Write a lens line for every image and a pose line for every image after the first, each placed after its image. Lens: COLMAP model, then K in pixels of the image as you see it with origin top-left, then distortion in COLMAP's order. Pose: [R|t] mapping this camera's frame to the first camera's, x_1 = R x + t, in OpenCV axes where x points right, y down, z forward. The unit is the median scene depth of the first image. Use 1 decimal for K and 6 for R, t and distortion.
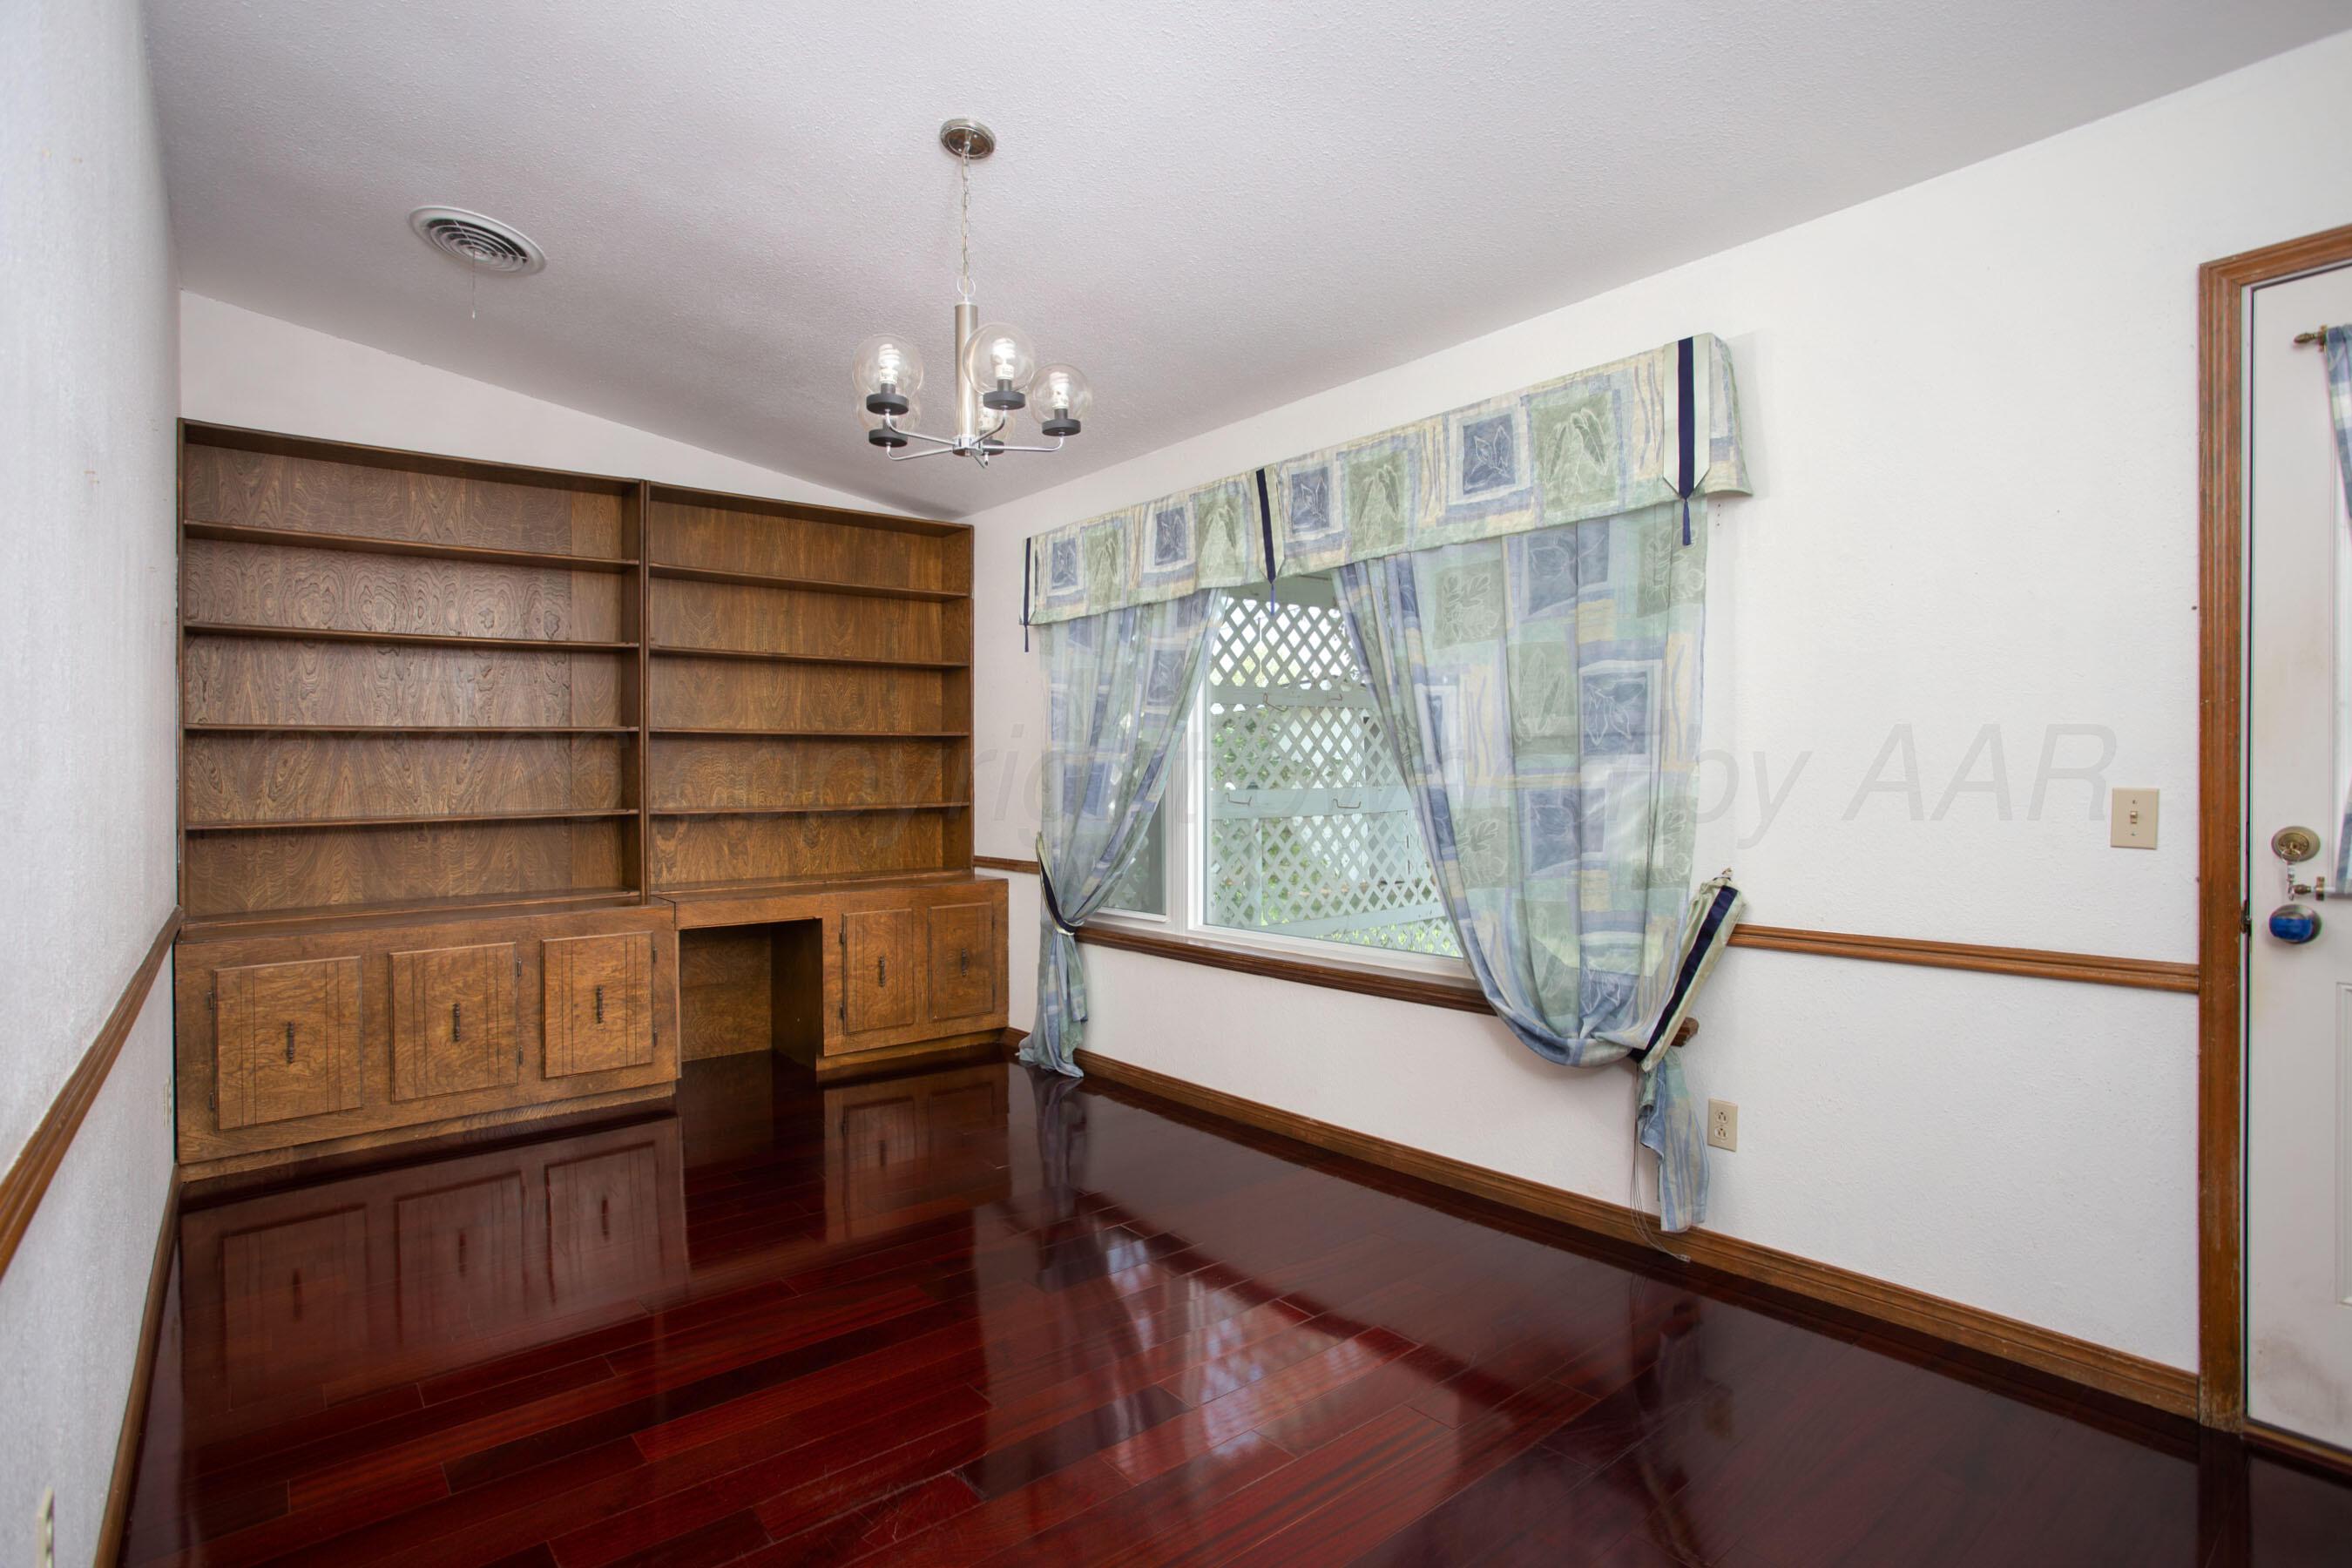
lens RADIAL K [[1192.0, 0, 1178.1], [0, 1192.0, 780.2], [0, 0, 1]] dist [-0.033078, 0.016482]
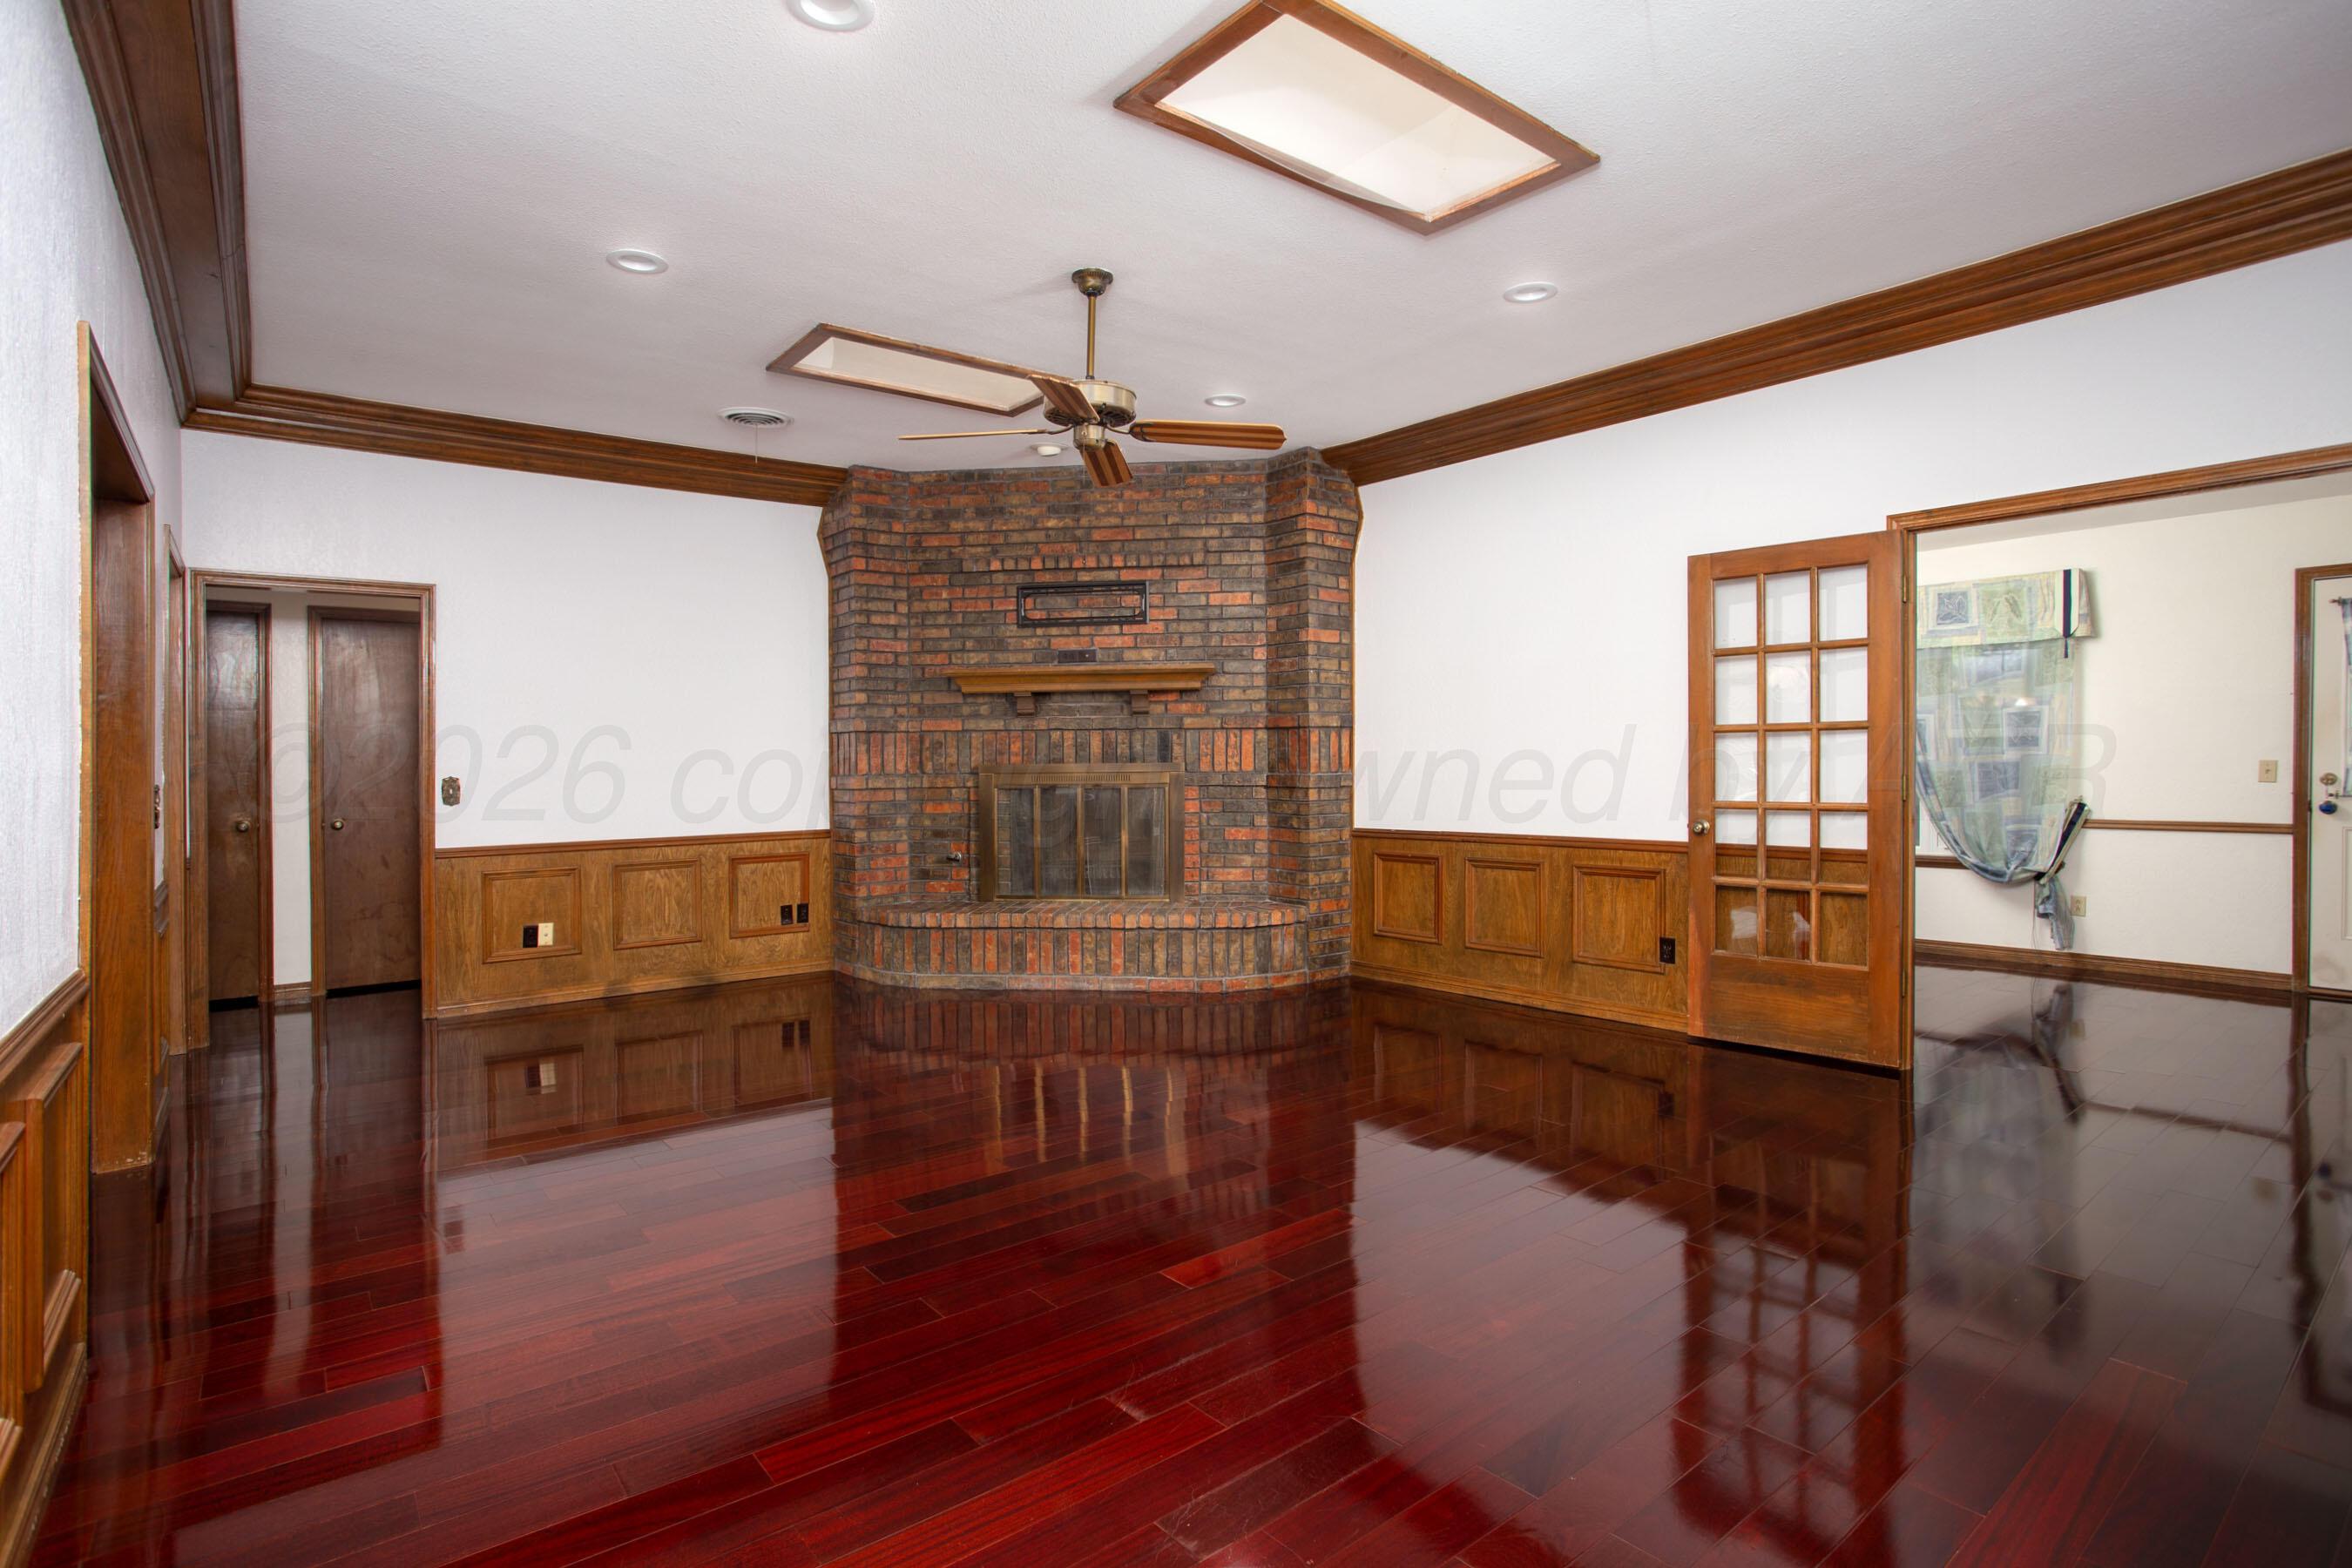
lens RADIAL K [[1192.0, 0, 1176.1], [0, 1192.0, 778.4], [0, 0, 1]] dist [-0.033078, 0.016482]
pose [[0.999829, 0.002644, -0.018320, -1.672382], [-0.002505, 0.999968, 0.007571, 0.035971], [0.018340, -0.007524, 0.999804, -1.767929]]
